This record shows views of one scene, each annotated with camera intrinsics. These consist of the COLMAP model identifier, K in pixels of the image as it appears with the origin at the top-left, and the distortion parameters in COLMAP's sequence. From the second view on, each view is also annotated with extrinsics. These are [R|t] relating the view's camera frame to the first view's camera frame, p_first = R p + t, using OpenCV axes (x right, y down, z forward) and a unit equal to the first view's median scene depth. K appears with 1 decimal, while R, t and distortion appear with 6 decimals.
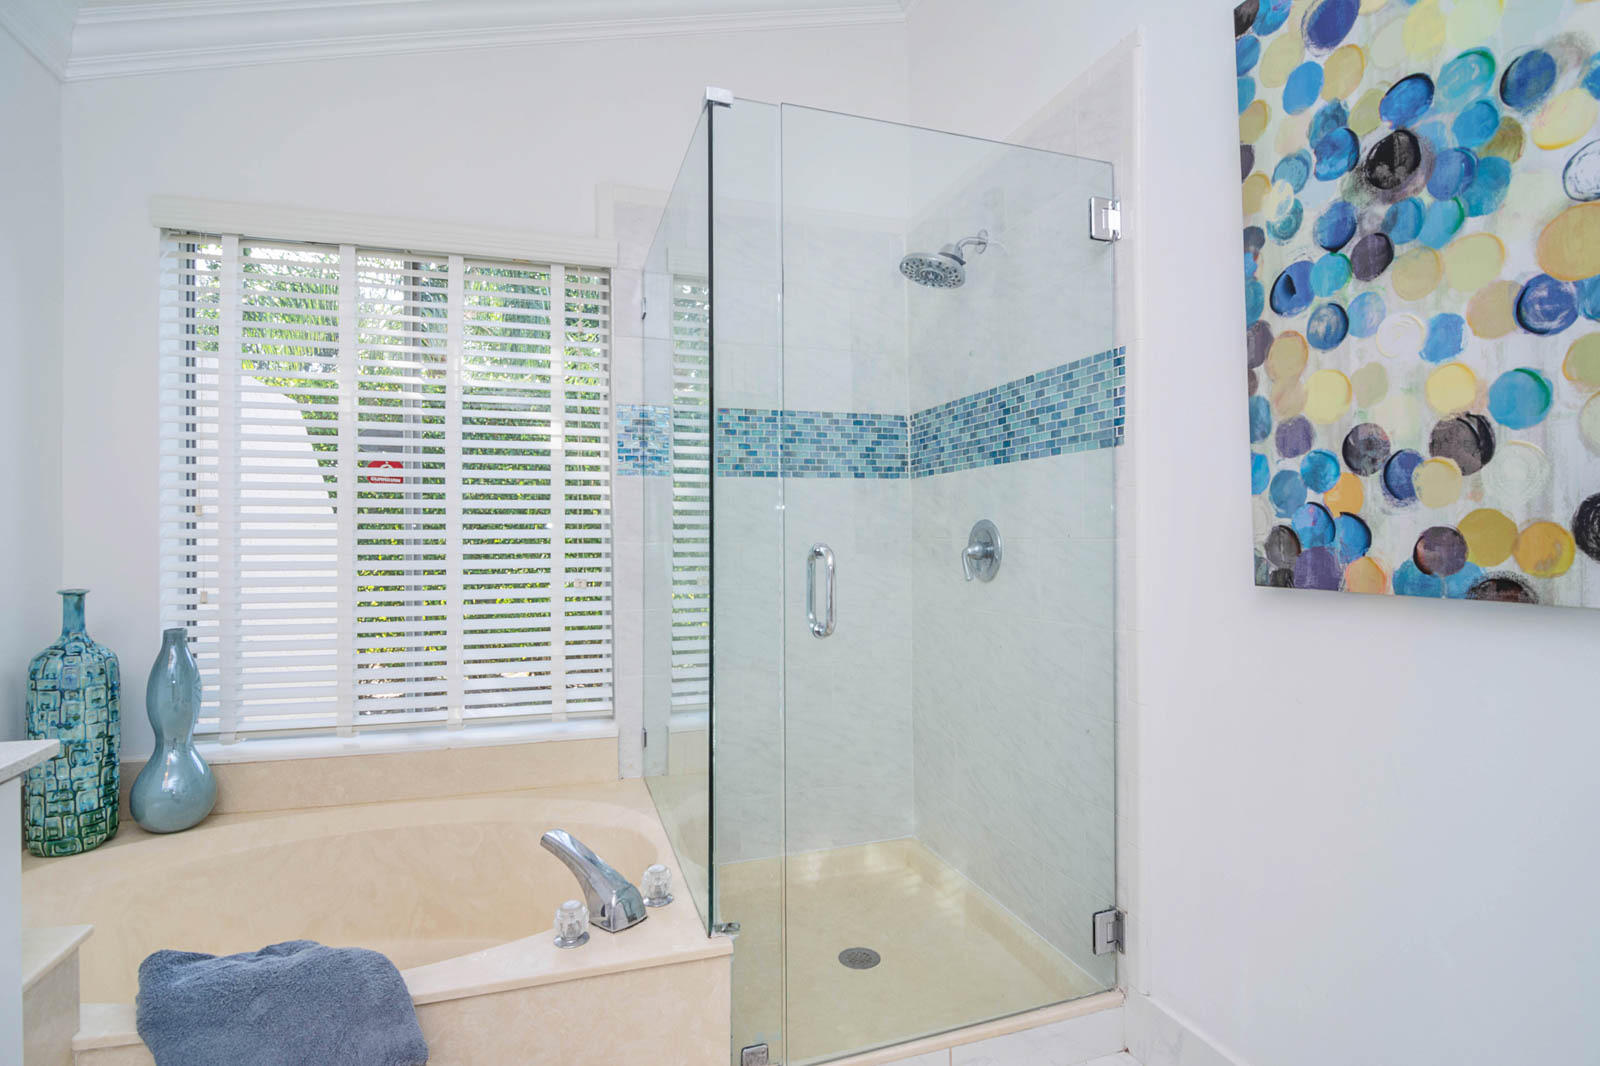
lens RADIAL K [[786.8, 0, 804.2], [0, 786.8, 536.0], [0, 0, 1]] dist [-0.014514, -0.005587]
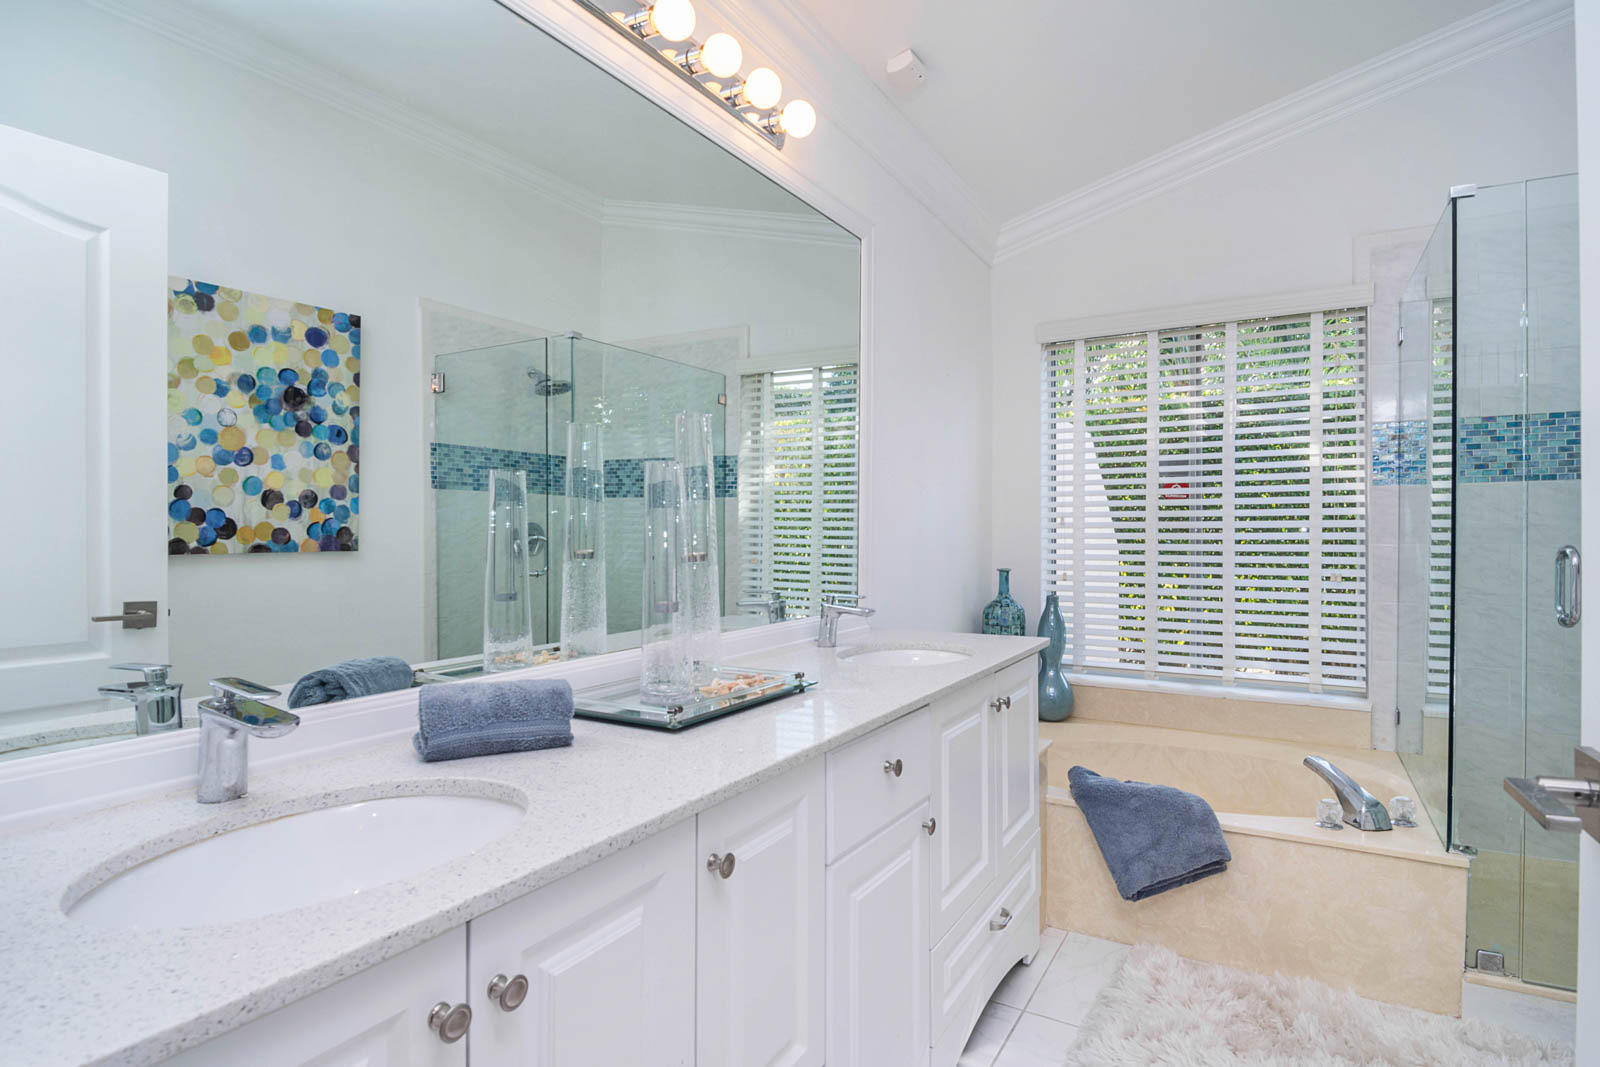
lens RADIAL K [[828.1, 0, 847.3], [0, 828.1, 545.6], [0, 0, 1]] dist [-0.004190, -0.005121]
pose [[0.693225, 0.009810, -0.720654, 0.116572], [-0.002152, 0.999931, 0.011542, -0.001637], [0.720718, -0.006450, 0.693199, -0.451669]]
